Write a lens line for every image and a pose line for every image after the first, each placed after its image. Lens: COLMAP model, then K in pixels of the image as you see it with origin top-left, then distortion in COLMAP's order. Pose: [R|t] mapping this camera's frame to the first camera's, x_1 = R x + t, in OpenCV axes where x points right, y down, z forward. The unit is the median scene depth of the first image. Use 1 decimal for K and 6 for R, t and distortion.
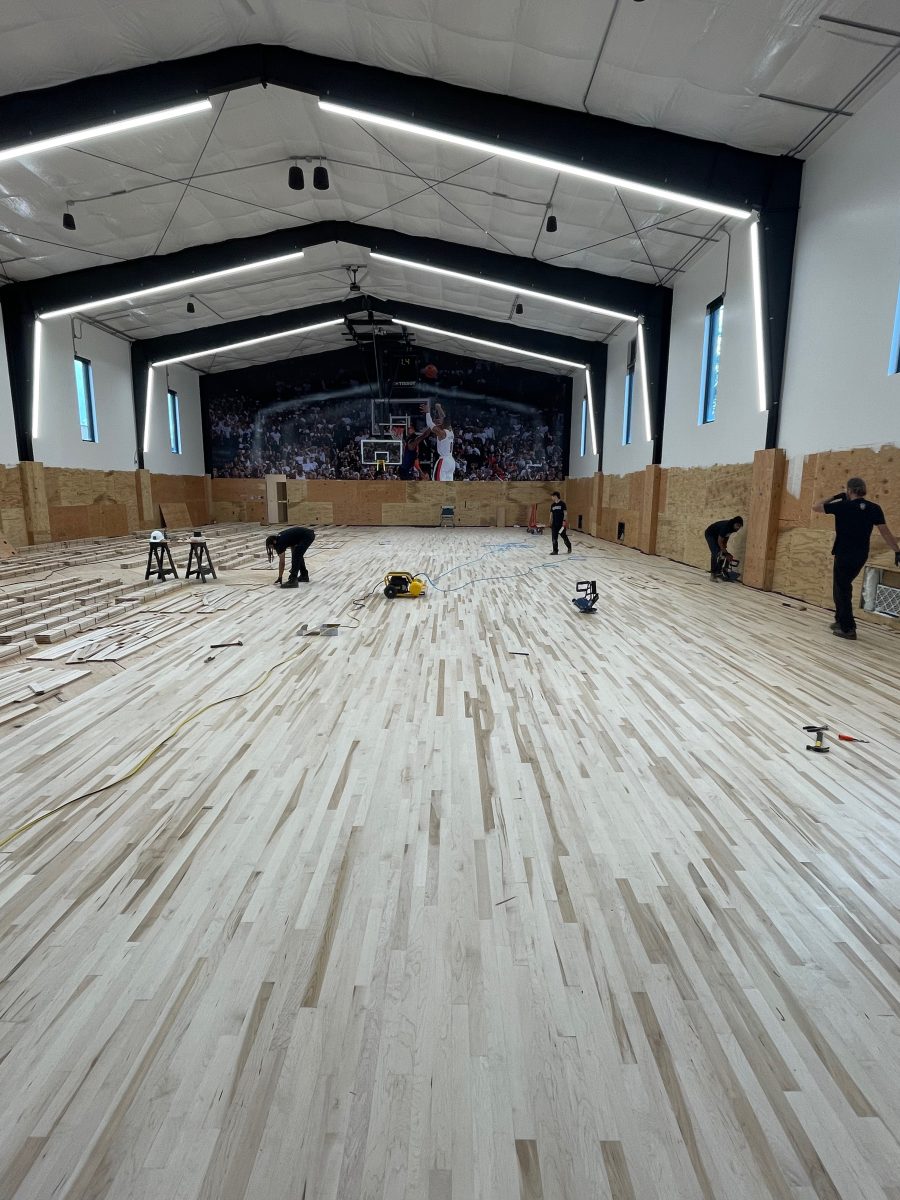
lens RADIAL K [[596.0, 0, 450.8], [0, 596.0, 600.2], [0, 0, 1]] dist [-0.002886, -0.006467]
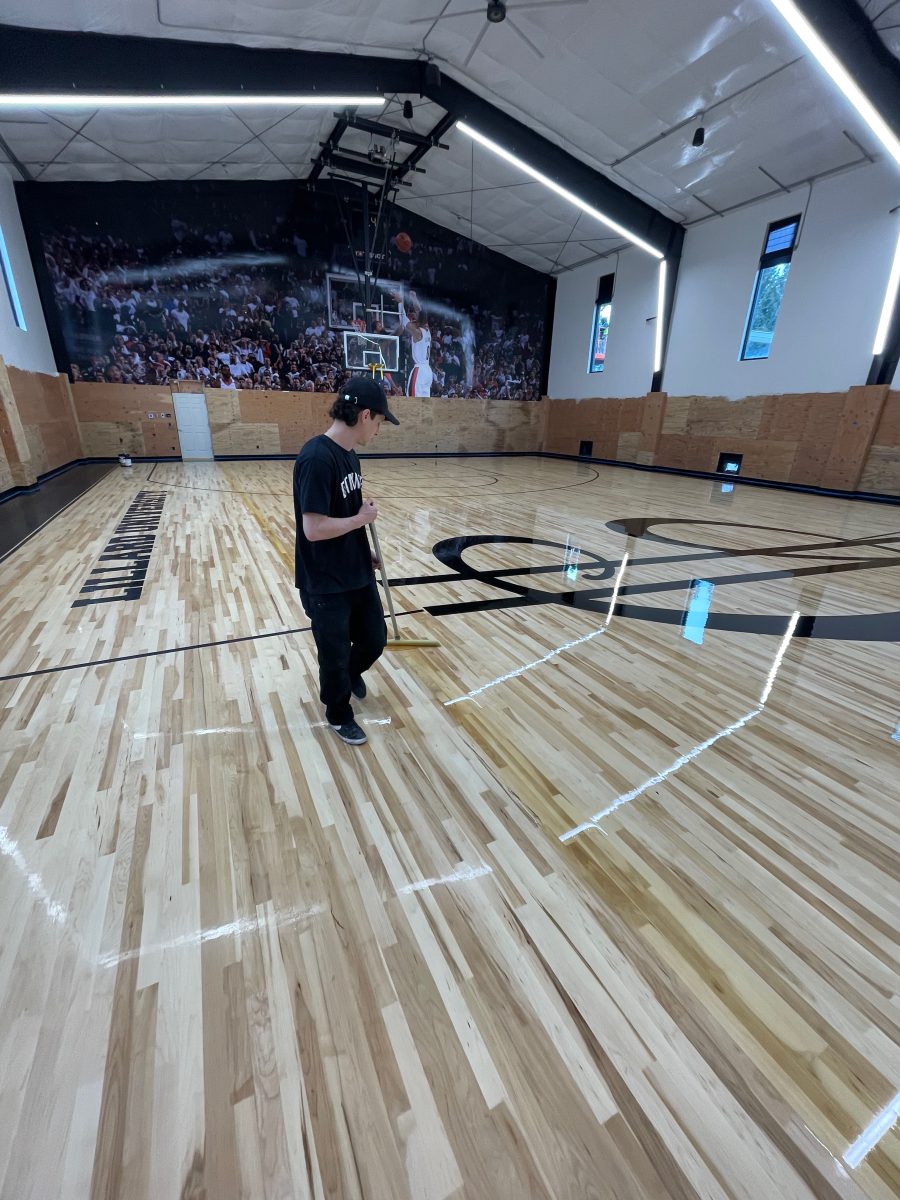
lens RADIAL K [[485.6, 0, 447.7], [0, 485.6, 598.6], [0, 0, 1]] dist [-0.012857, 0.007377]
pose [[0.894848, -0.144796, 0.422234, -0.299487], [0.062523, 0.977259, 0.202624, -0.063632], [-0.441971, -0.154919, 0.883551, 0.359122]]
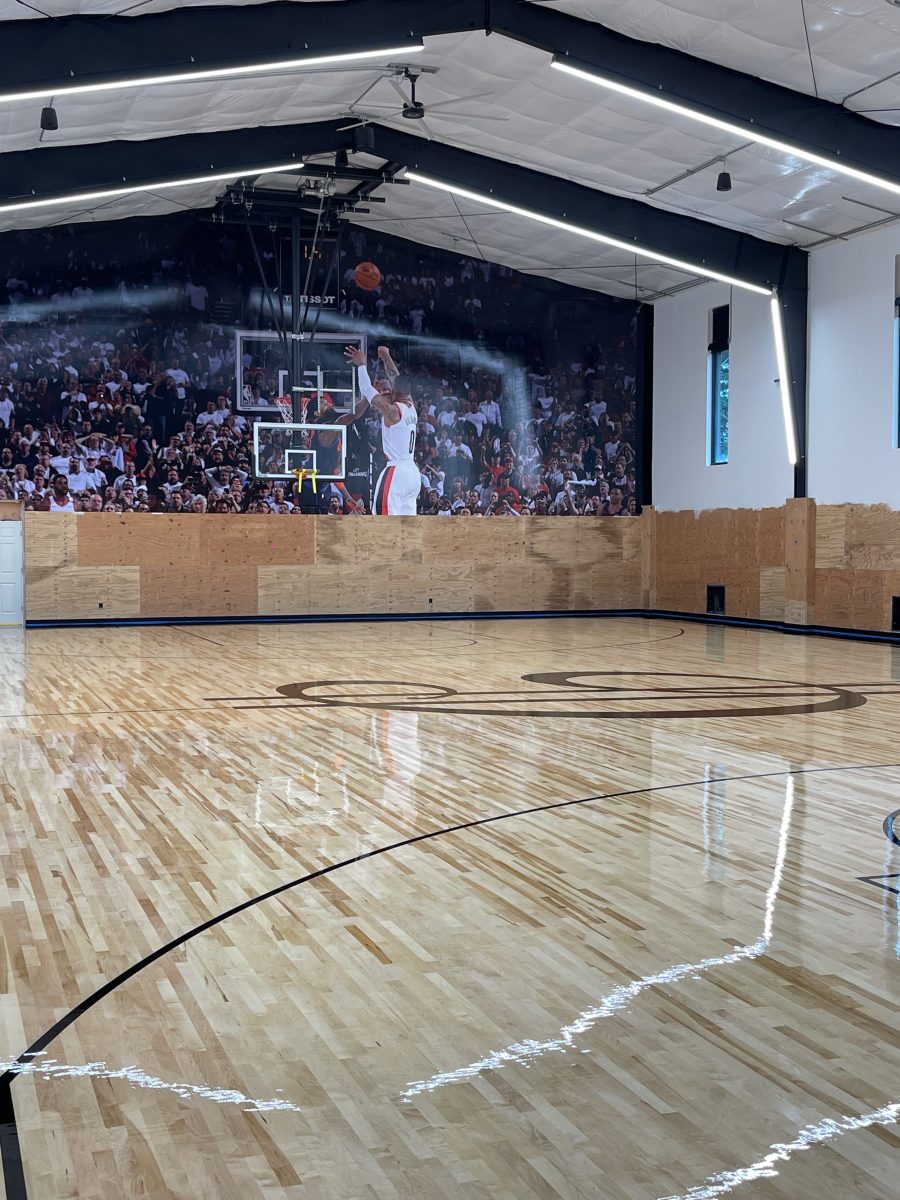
lens RADIAL K [[1475.8, 0, 456.8], [0, 1475.8, 607.3], [0, 0, 1]] dist [0.071403, 0.000000]
pose [[0.940168, -0.022246, 0.339985, -0.348588], [0.067029, 0.990442, -0.120551, 0.003343], [-0.334054, 0.136127, 0.932672, -0.032677]]
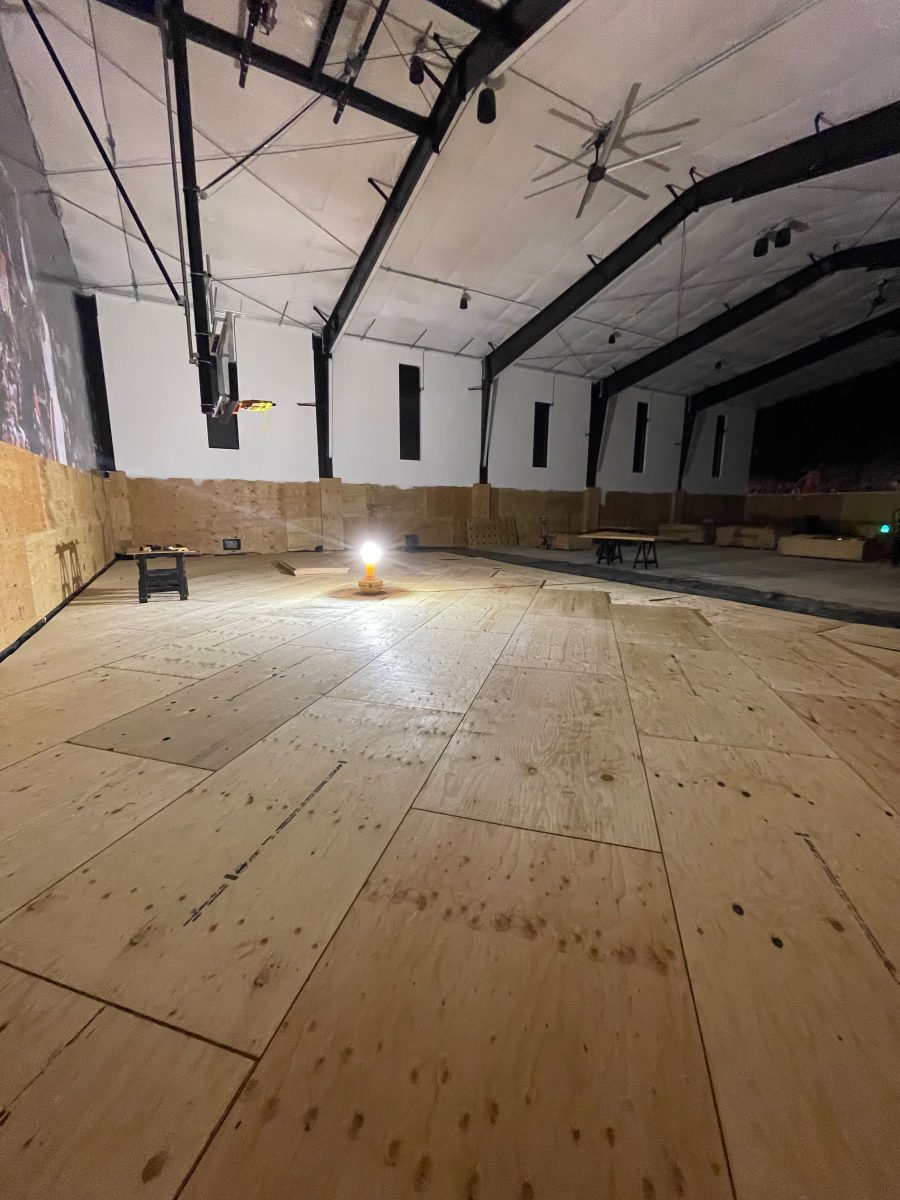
lens RADIAL K [[486.1, 0, 450.1], [0, 486.1, 594.2], [0, 0, 1]] dist [0.000377, 0.000139]
pose [[-0.493243, -0.161433, 0.854781, -0.383956], [0.147329, 0.952931, 0.264984, -0.171330], [-0.857325, 0.256636, -0.446242, 0.960144]]
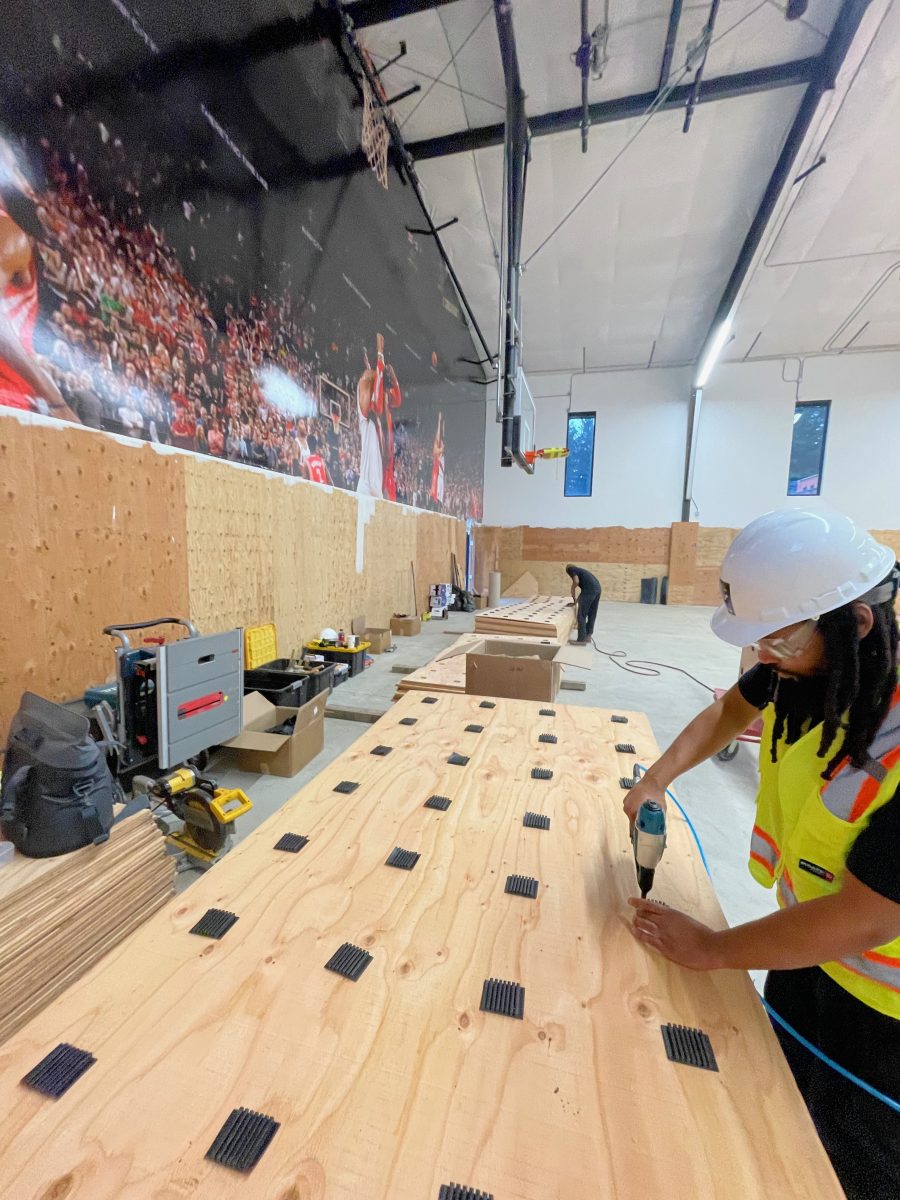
lens RADIAL K [[485.6, 0, 447.9], [0, 485.6, 601.8], [0, 0, 1]] dist [-0.012857, 0.007377]
pose [[-0.276986, 0.093559, -0.956308, 0.152453], [-0.196743, 0.968640, 0.151751, -0.008064], [0.940516, 0.230180, -0.249893, 0.070633]]
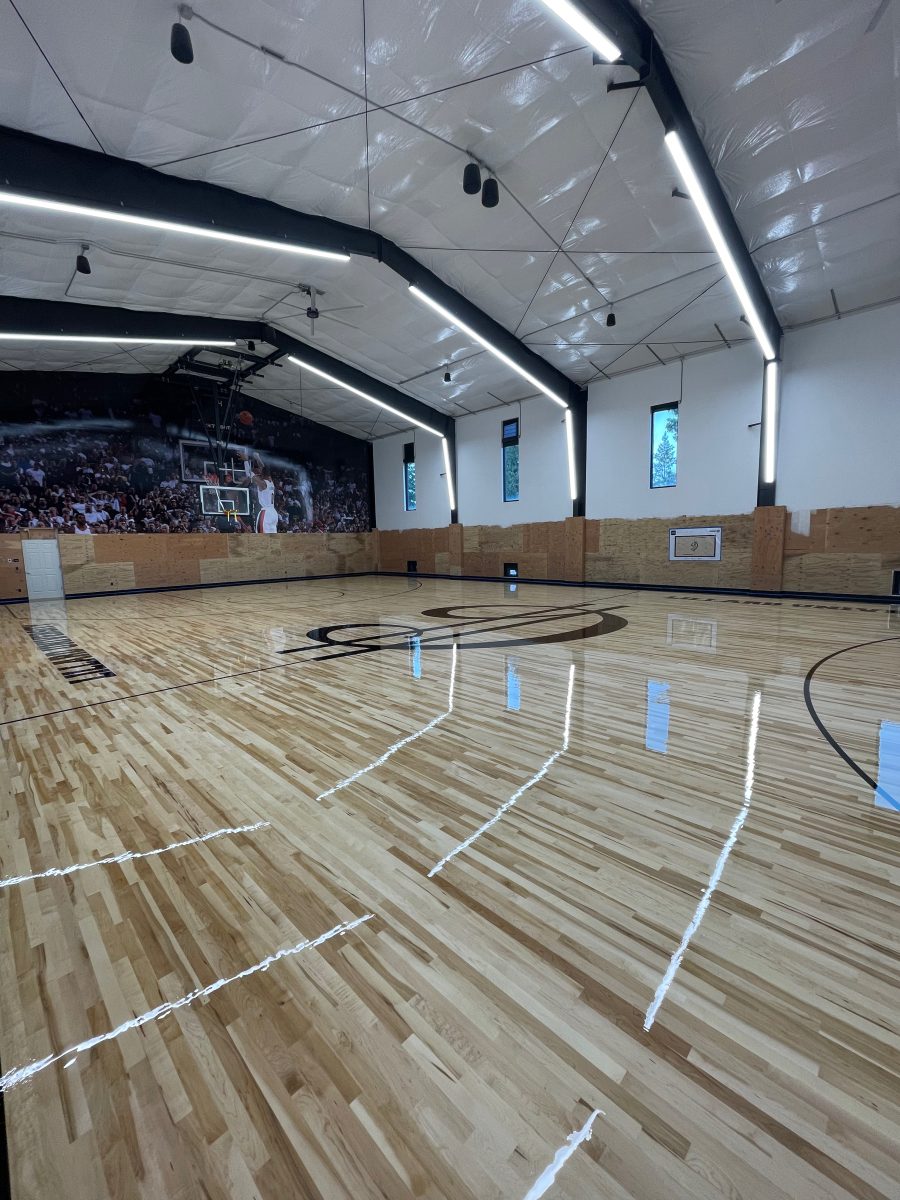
lens RADIAL K [[485.6, 0, 448.9], [0, 485.6, 600.0], [0, 0, 1]] dist [-0.012857, 0.007377]
pose [[0.704522, -0.108275, 0.701373, -0.366391], [0.152812, 0.988255, -0.000935, -0.050319], [-0.693035, 0.107837, 0.712793, 0.260540]]
